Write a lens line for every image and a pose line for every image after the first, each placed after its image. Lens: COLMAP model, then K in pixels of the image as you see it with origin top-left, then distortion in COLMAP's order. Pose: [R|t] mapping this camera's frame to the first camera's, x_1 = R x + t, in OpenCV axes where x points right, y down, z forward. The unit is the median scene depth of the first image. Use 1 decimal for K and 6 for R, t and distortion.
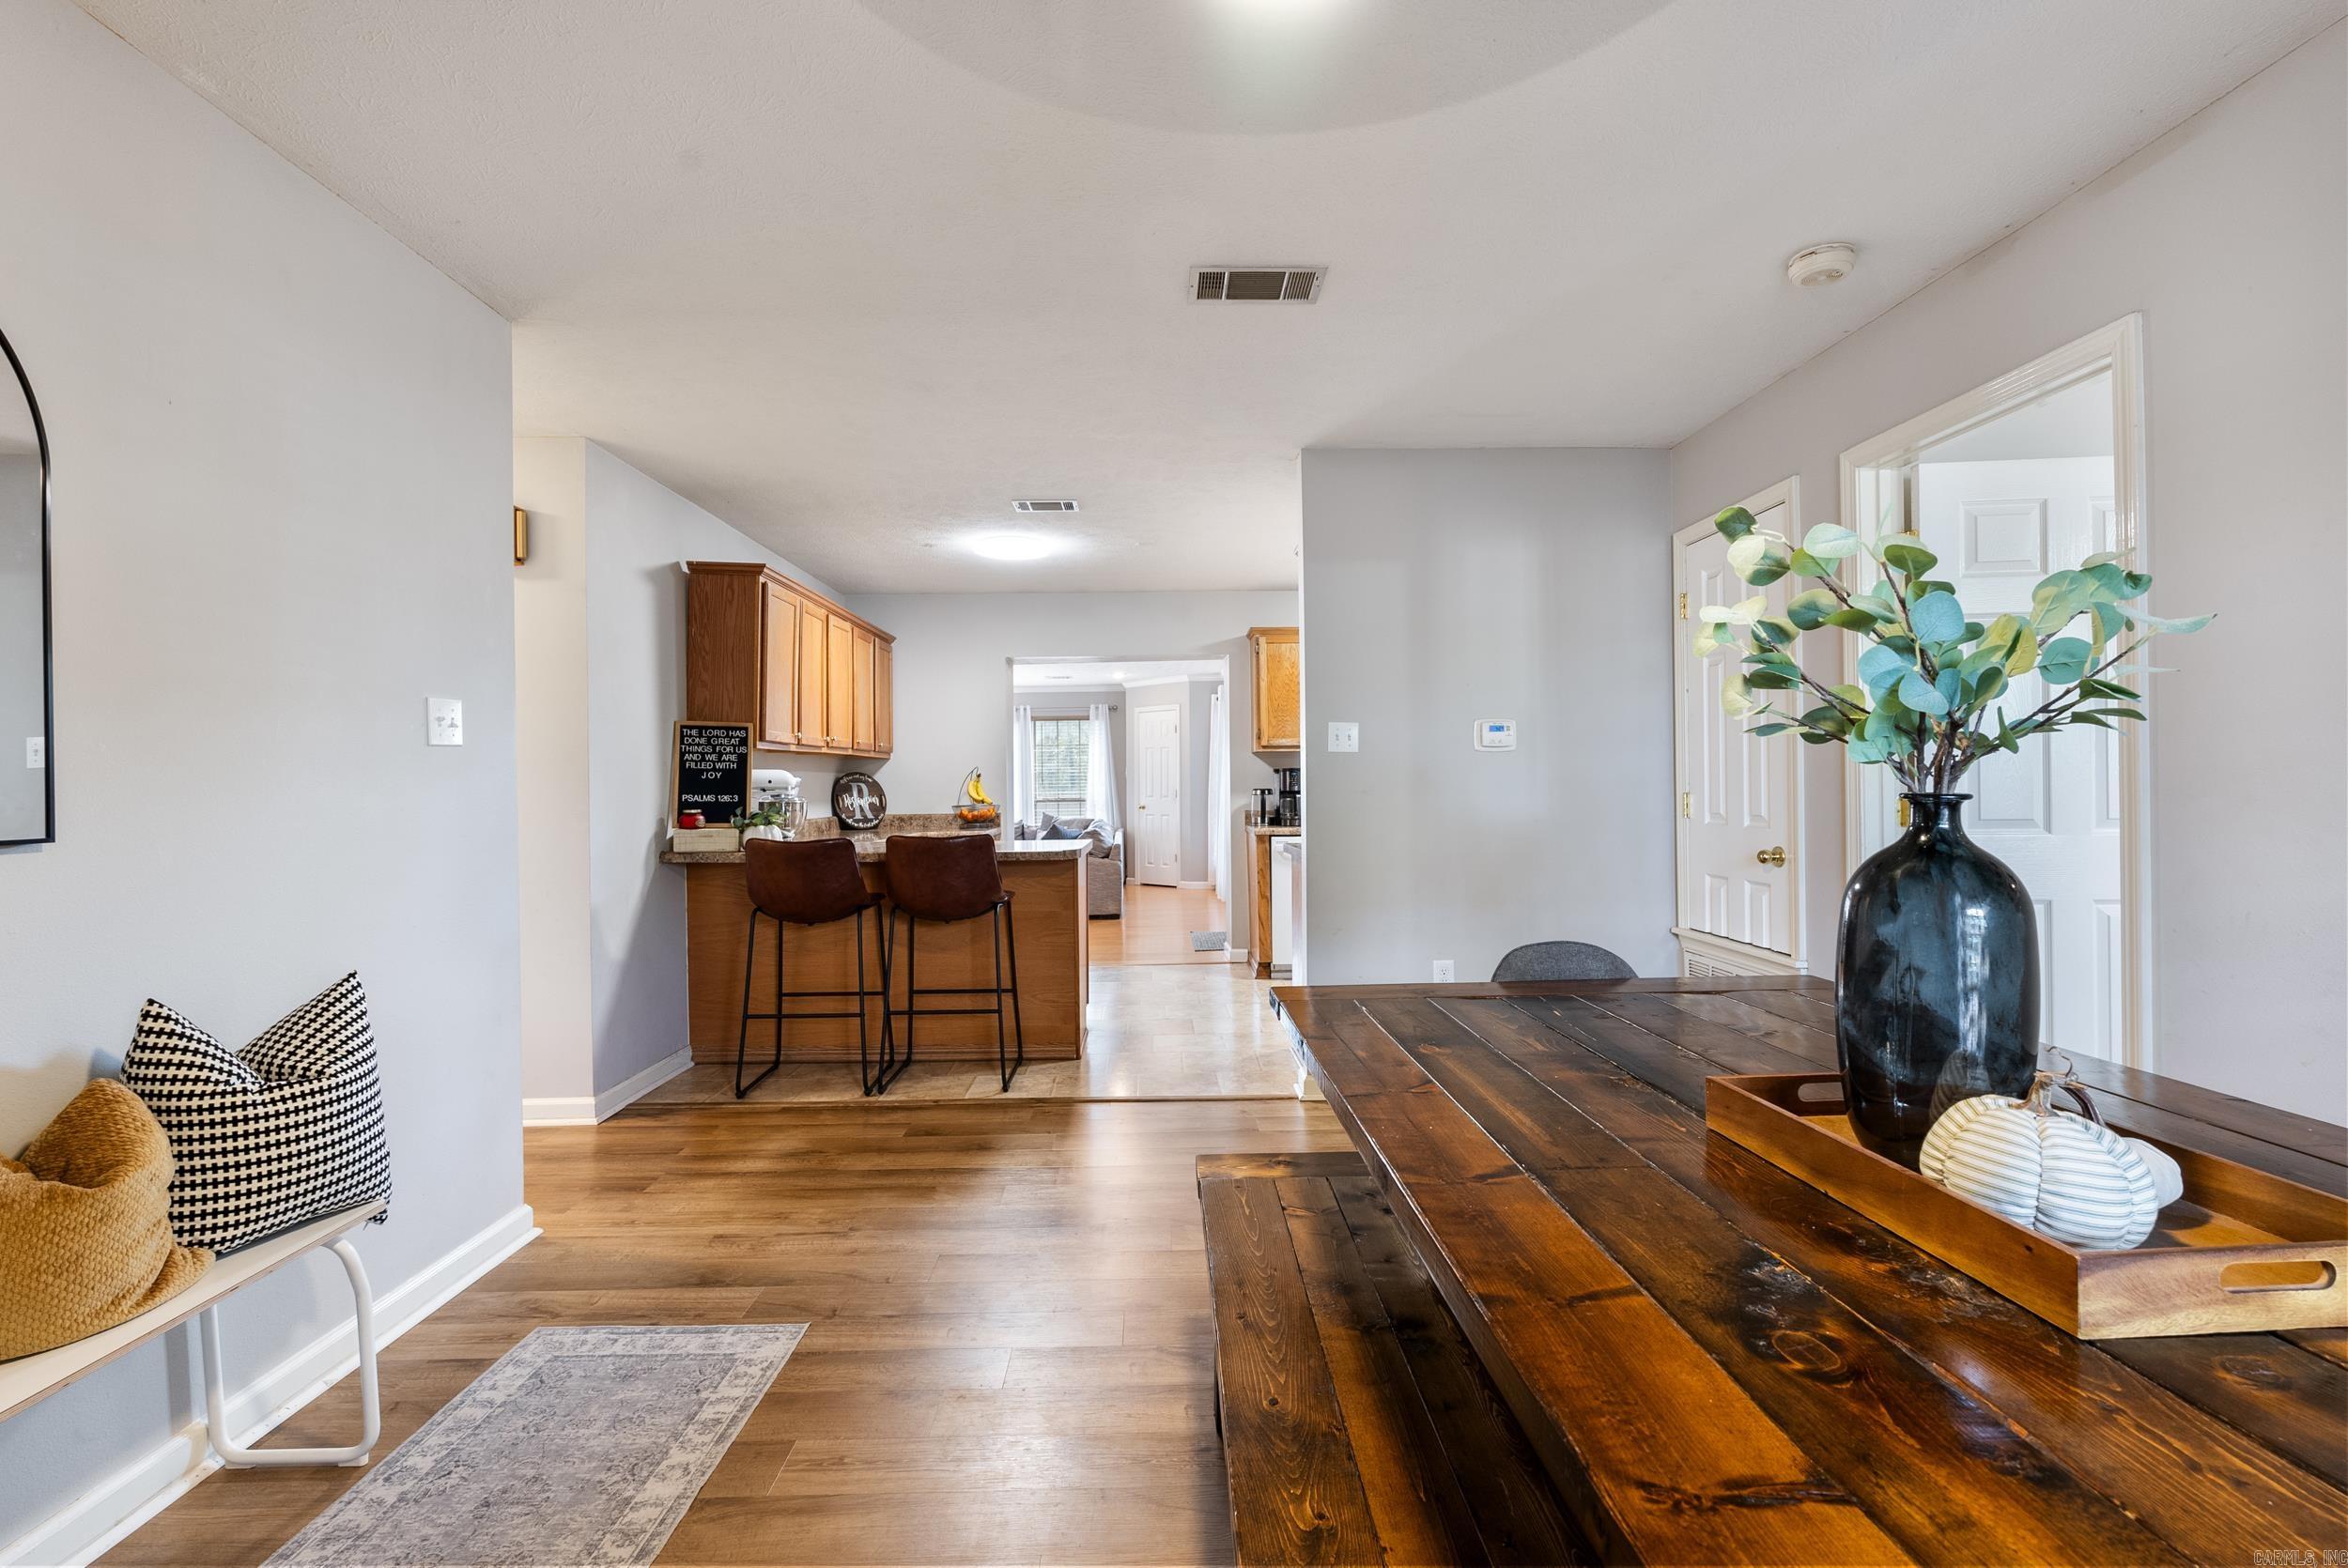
lens RADIAL K [[1031.4, 0, 1176.8], [0, 1031.4, 783.9], [0, 0, 1]] dist [-0.005174, -0.000024]
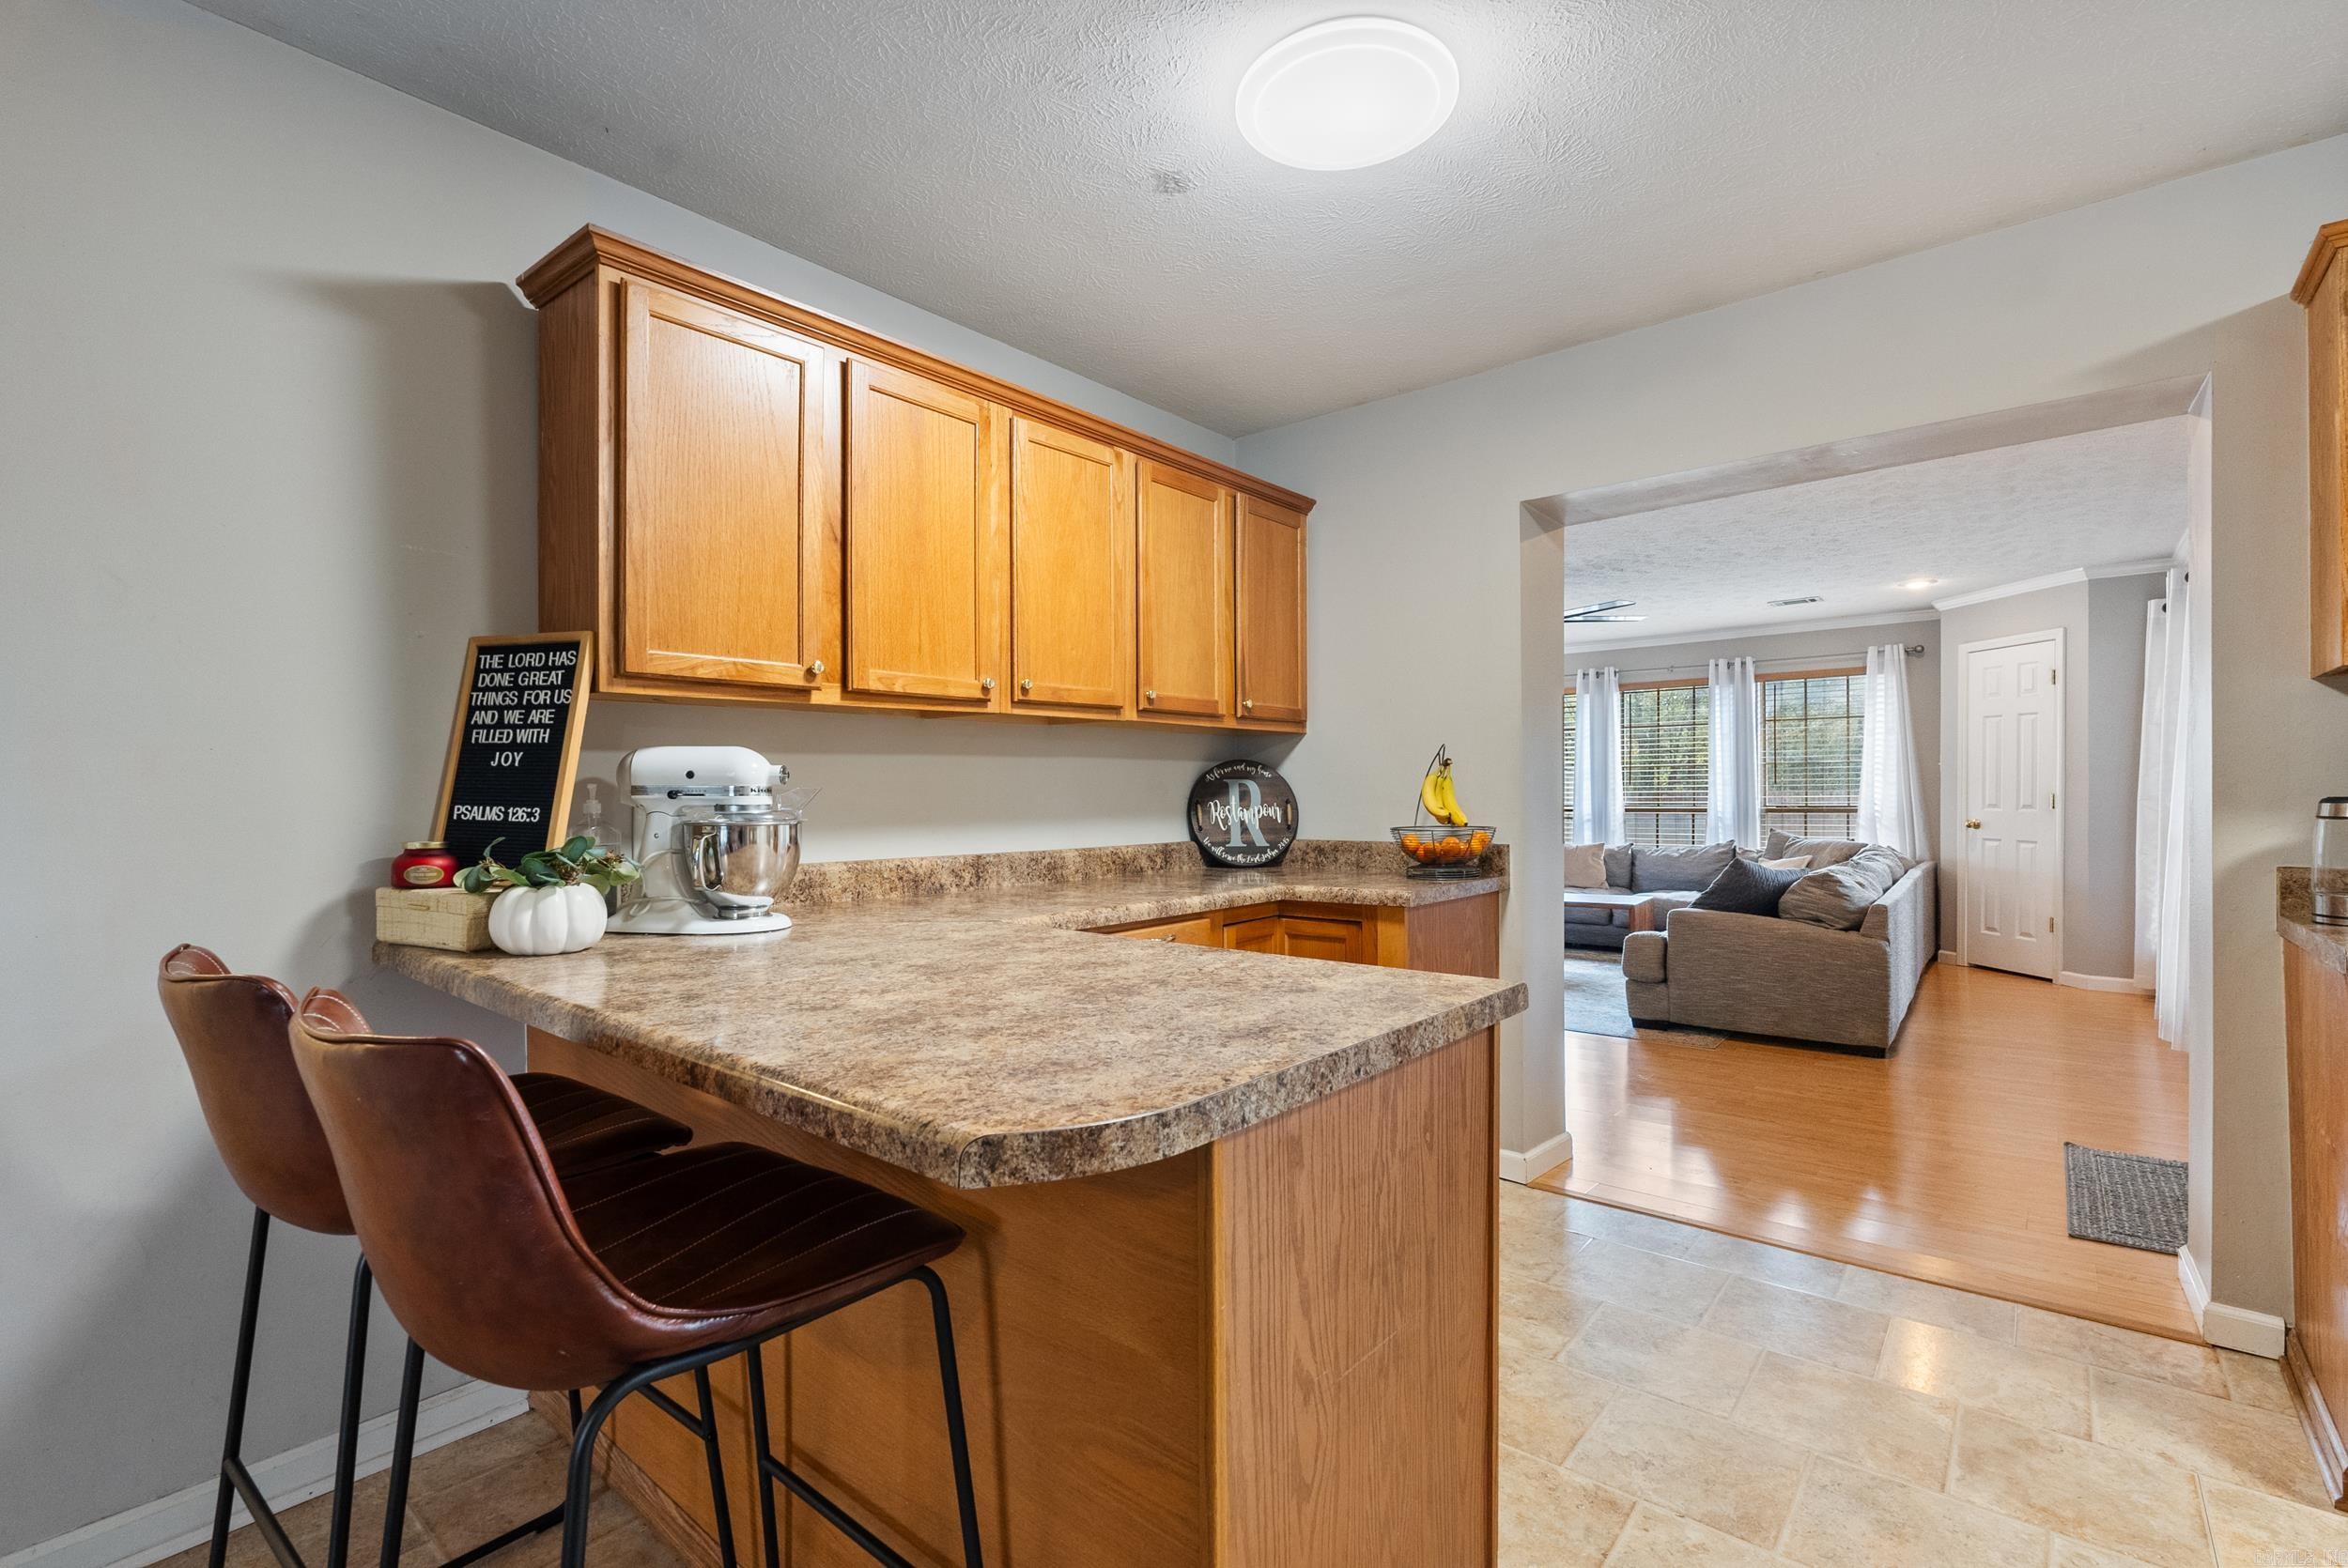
lens RADIAL K [[1049.9, 0, 1170.3], [0, 1049.9, 795.8], [0, 0, 1]] dist [-0.005368, 0.000850]
pose [[0.750795, 0.008273, -0.660483, 0.035751], [-0.000253, 0.999925, 0.012238, 0.001118], [0.660535, -0.009021, 0.750741, 0.834382]]
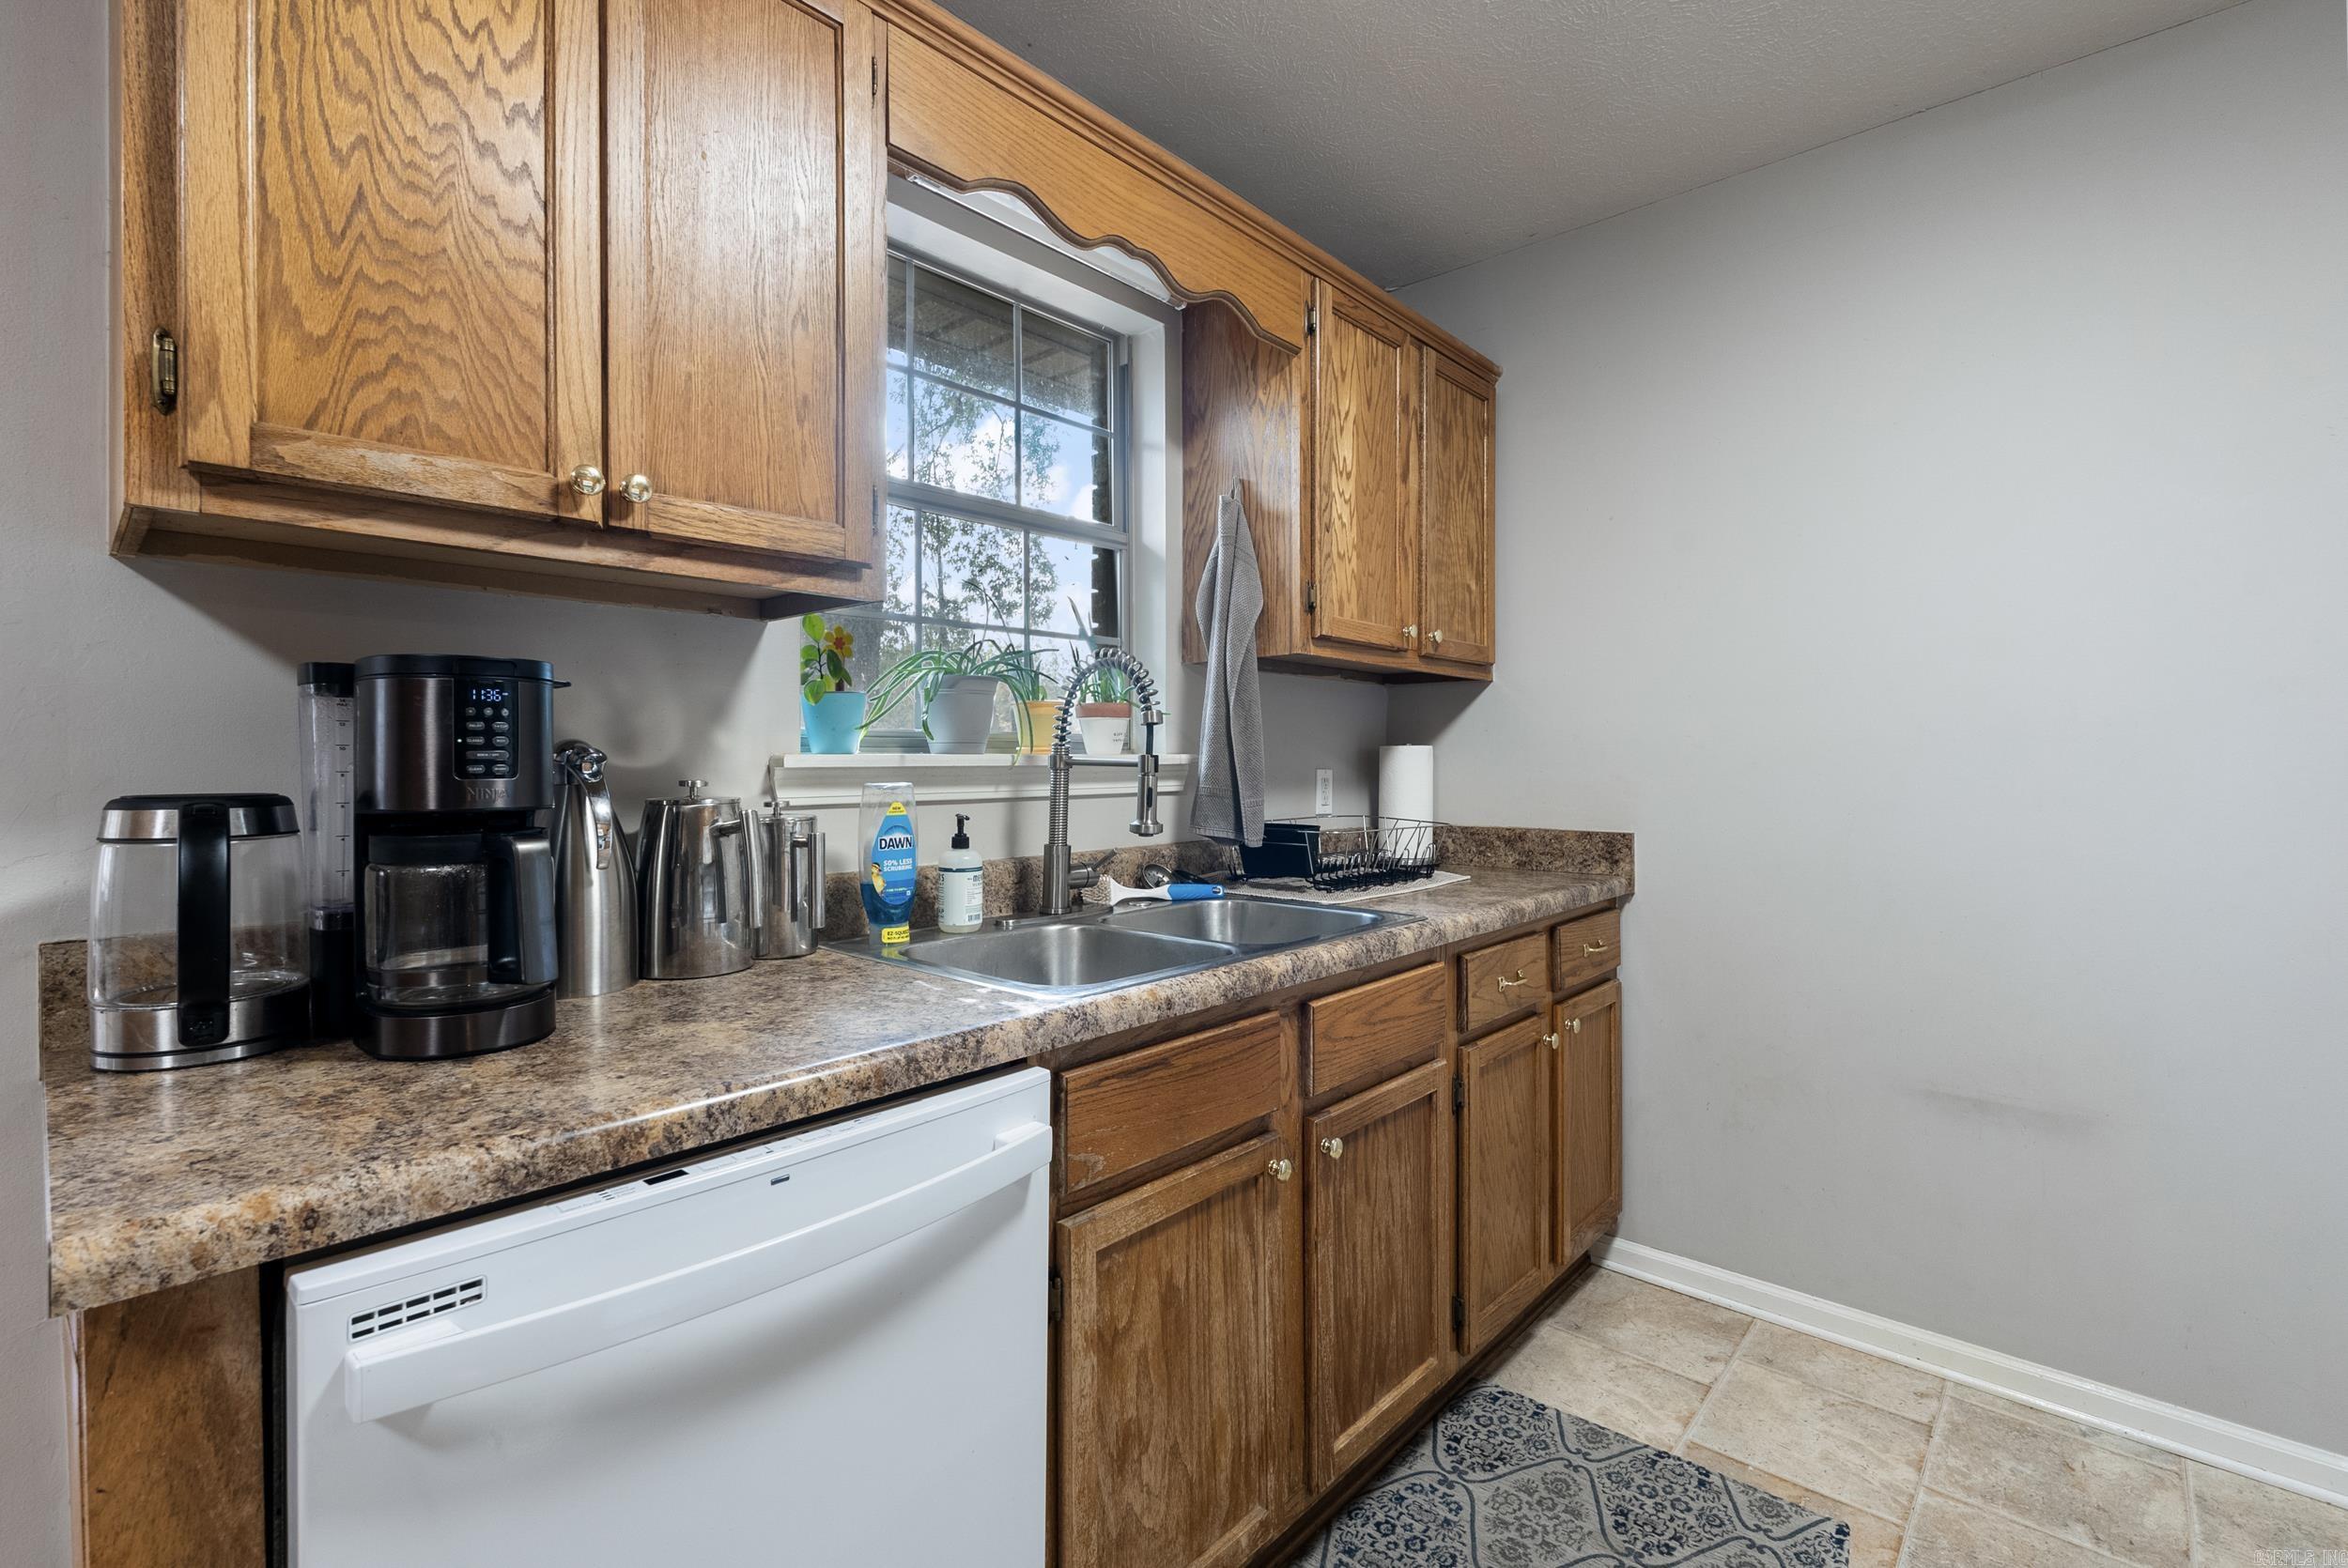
lens RADIAL K [[1041.9, 0, 1183.1], [0, 1041.9, 762.7], [0, 0, 1]] dist [-0.002385, -0.000384]
pose [[0.685348, 0.008861, 0.728162, 0.106577], [-0.006641, 0.999960, -0.005918, -0.000020], [-0.728185, -0.000780, 0.685380, 1.194535]]
